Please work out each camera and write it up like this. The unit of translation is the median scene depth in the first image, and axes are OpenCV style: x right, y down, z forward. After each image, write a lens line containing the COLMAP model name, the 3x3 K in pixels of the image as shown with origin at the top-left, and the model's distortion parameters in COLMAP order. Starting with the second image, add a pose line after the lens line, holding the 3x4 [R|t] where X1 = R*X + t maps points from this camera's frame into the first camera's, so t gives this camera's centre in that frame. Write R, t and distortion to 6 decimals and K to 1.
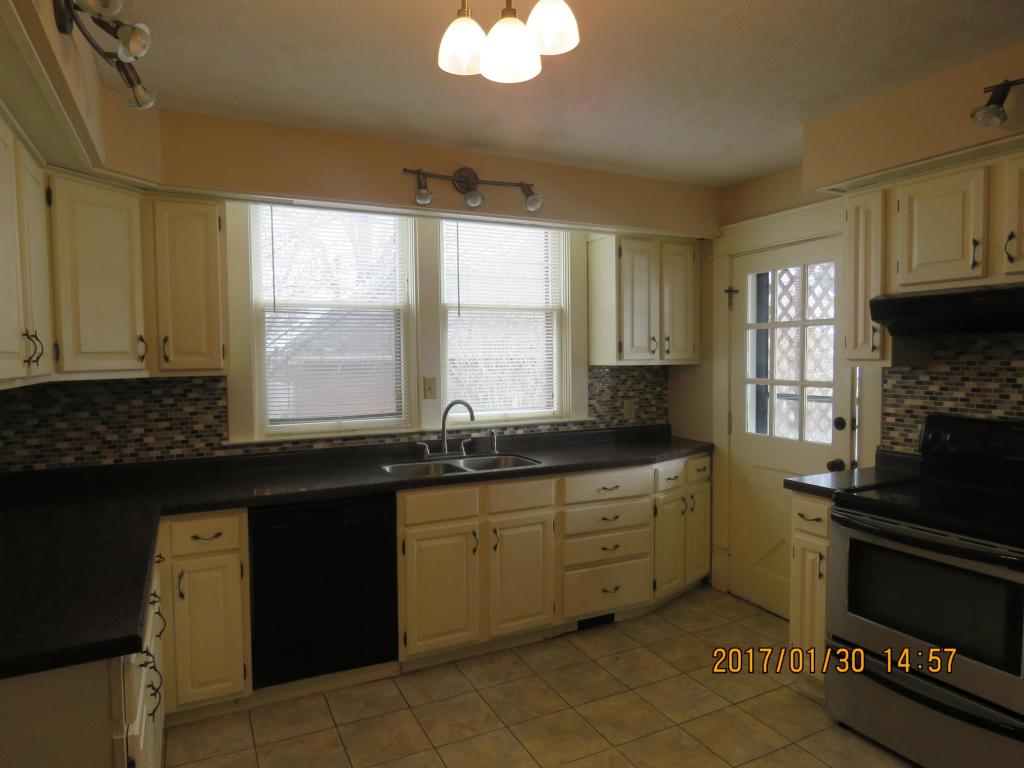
lens RADIAL K [[655.2, 0, 516.8], [0, 655.2, 383.8], [0, 0, 1]] dist [-0.000189, -0.000943]
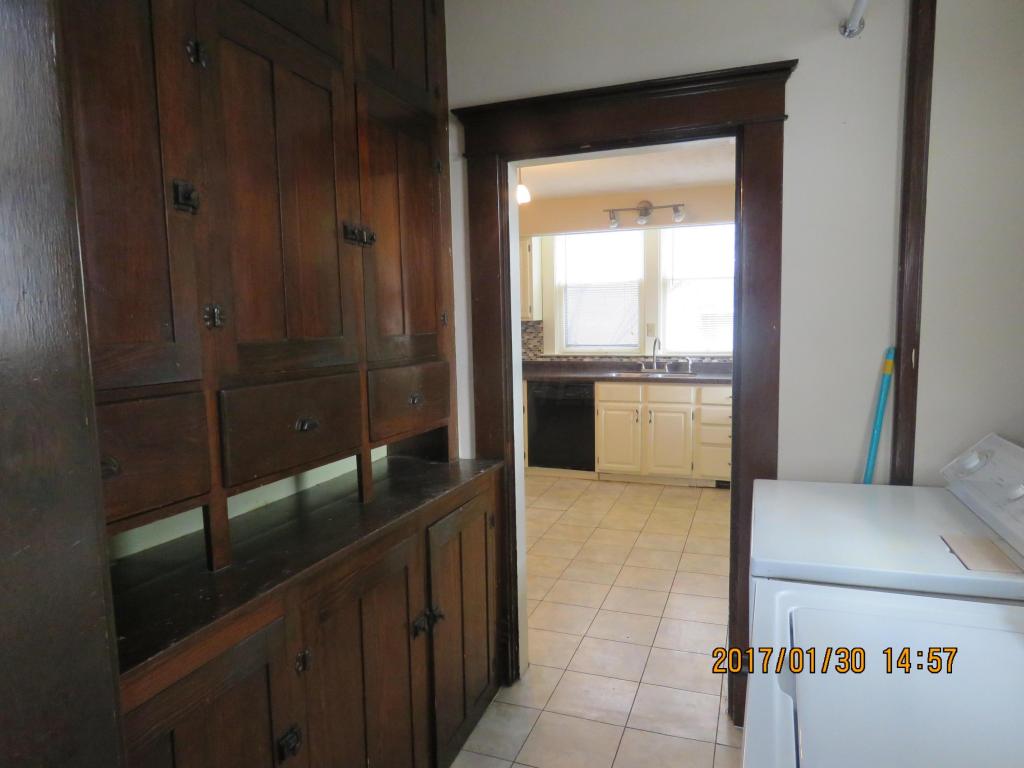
lens RADIAL K [[655.2, 0, 514.1], [0, 655.2, 385.3], [0, 0, 1]] dist [-0.000189, -0.000943]
pose [[0.684414, 0.077238, -0.724990, 0.973376], [-0.021186, 0.996060, 0.086117, 0.012514], [0.728785, -0.043580, 0.683354, -0.446242]]
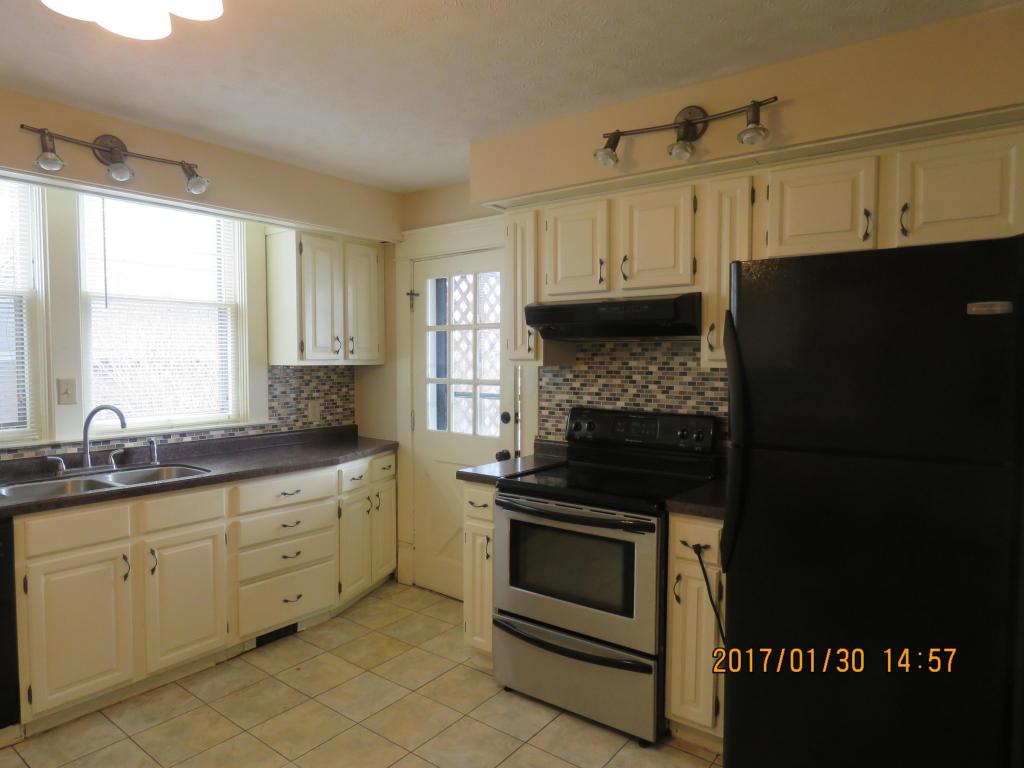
lens RADIAL K [[655.2, 0, 513.6], [0, 655.2, 383.6], [0, 0, 1]] dist [-0.000189, -0.000943]
pose [[0.902200, -0.008923, 0.431226, 0.026970], [0.011139, 0.999935, -0.002614, 0.005822], [-0.431174, 0.007162, 0.902240, -0.007570]]
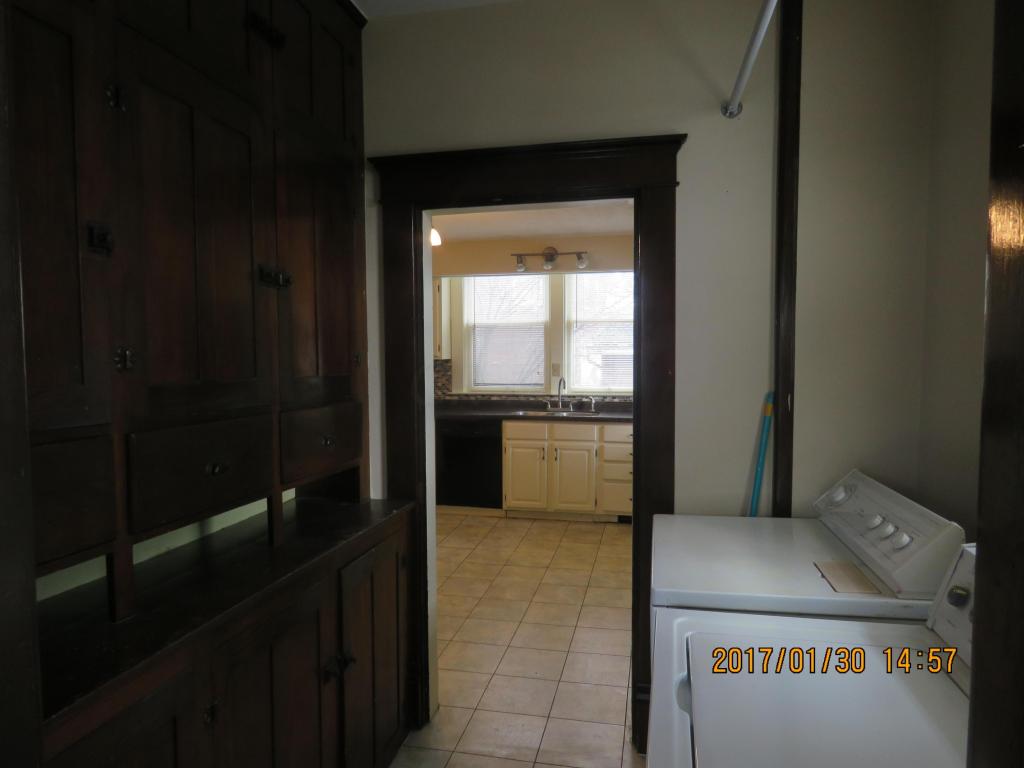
lens RADIAL K [[655.2, 0, 514.5], [0, 655.2, 385.0], [0, 0, 1]] dist [-0.000189, -0.000943]
pose [[0.781430, 0.042863, -0.622519, 0.984185], [-0.034123, 0.999080, 0.025957, 0.005990], [0.623059, 0.000958, 0.782174, -0.468804]]
